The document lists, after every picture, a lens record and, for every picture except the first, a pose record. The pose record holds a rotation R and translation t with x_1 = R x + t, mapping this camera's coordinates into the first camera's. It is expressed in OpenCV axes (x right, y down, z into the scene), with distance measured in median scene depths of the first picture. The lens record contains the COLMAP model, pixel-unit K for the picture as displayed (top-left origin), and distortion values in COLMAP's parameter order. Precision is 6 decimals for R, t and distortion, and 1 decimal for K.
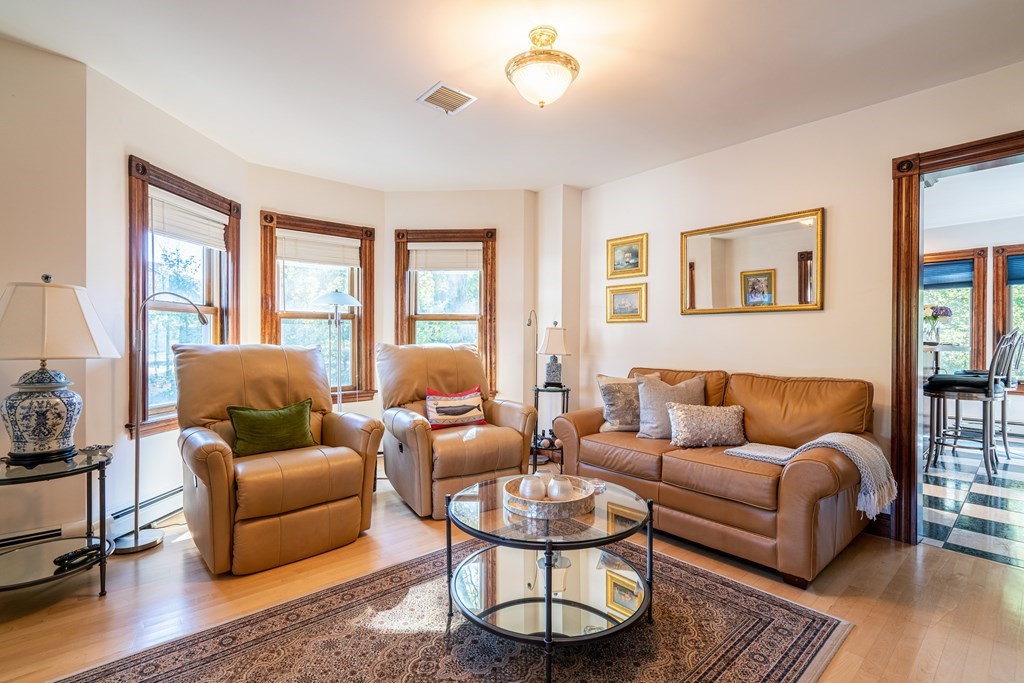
lens RADIAL K [[469.4, 0, 512.0], [0, 469.4, 341.5], [0, 0, 1]] dist [-0.000699, 0.000419]
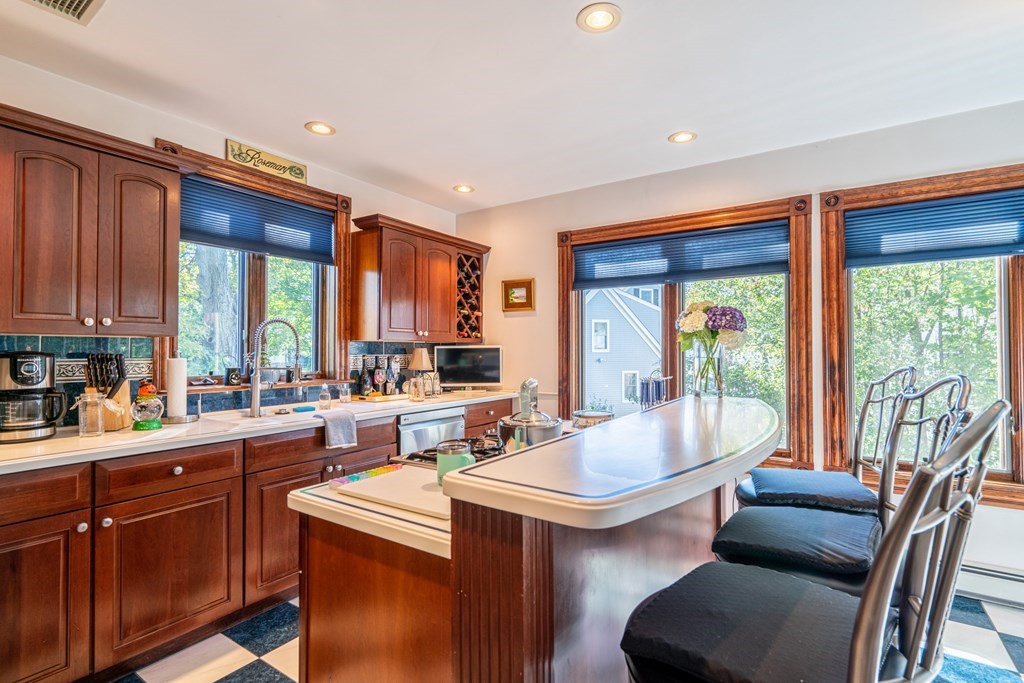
lens RADIAL K [[479.0, 0, 512.0], [0, 479.0, 341.5], [0, 0, 1]] dist [-0.000956, -0.000217]
pose [[0.968313, -0.001541, 0.249737, 0.572375], [0.006285, 0.999815, -0.018199, -0.034175], [-0.249663, 0.019191, 0.968143, 0.584373]]
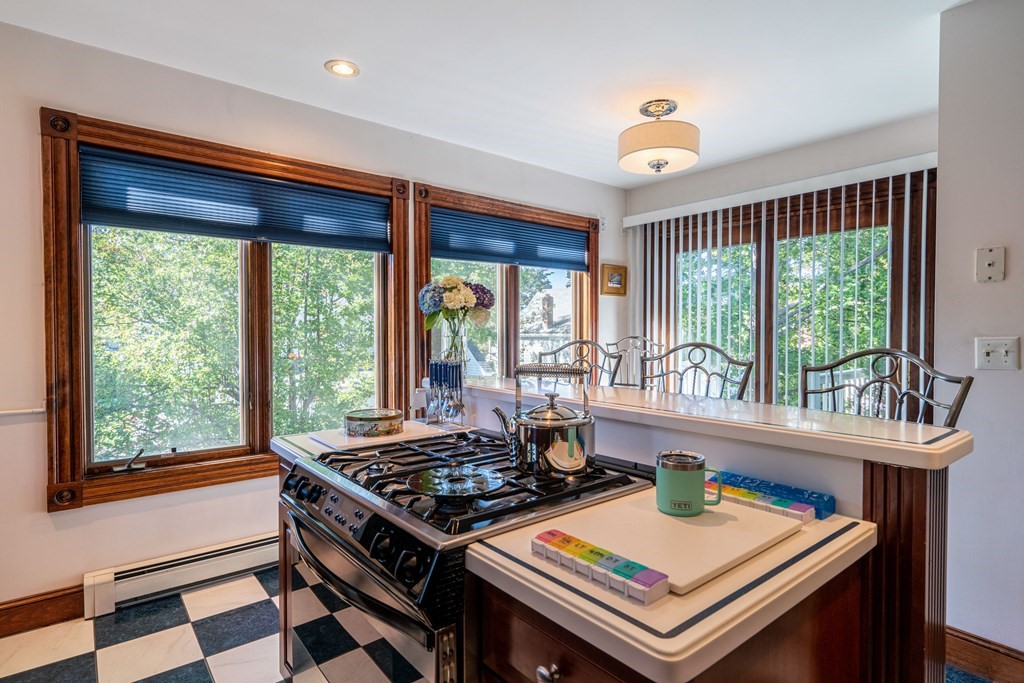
lens RADIAL K [[541.8, 0, 513.1], [0, 541.8, 336.1], [0, 0, 1]] dist [0.001054, 0.000250]
pose [[0.043167, -0.024053, 0.998778, 0.401640], [-0.006640, 0.999681, 0.024362, -0.040743], [-0.999046, -0.007684, 0.042994, 0.857257]]
